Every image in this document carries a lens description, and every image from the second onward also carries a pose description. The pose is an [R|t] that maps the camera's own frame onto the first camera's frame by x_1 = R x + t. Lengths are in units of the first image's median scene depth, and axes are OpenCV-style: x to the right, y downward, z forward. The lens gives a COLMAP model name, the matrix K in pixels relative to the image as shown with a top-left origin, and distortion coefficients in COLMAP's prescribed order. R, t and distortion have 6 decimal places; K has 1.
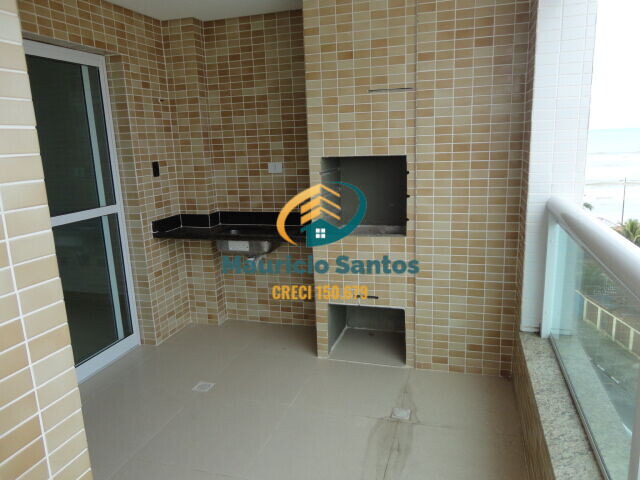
lens RADIAL K [[470.5, 0, 320.0], [0, 470.5, 240.0], [0, 0, 1]] dist [0.005037, 0.001708]
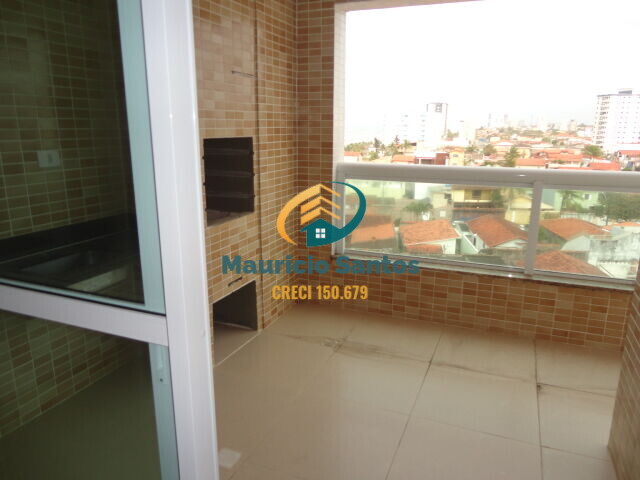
lens RADIAL K [[470.5, 0, 320.0], [0, 470.5, 240.0], [0, 0, 1]] dist [0.005037, 0.001708]
pose [[0.094208, -0.201959, 0.974852, -0.882449], [0.198982, 0.963269, 0.180330, -0.111886], [-0.975464, 0.176990, 0.130934, 0.721613]]
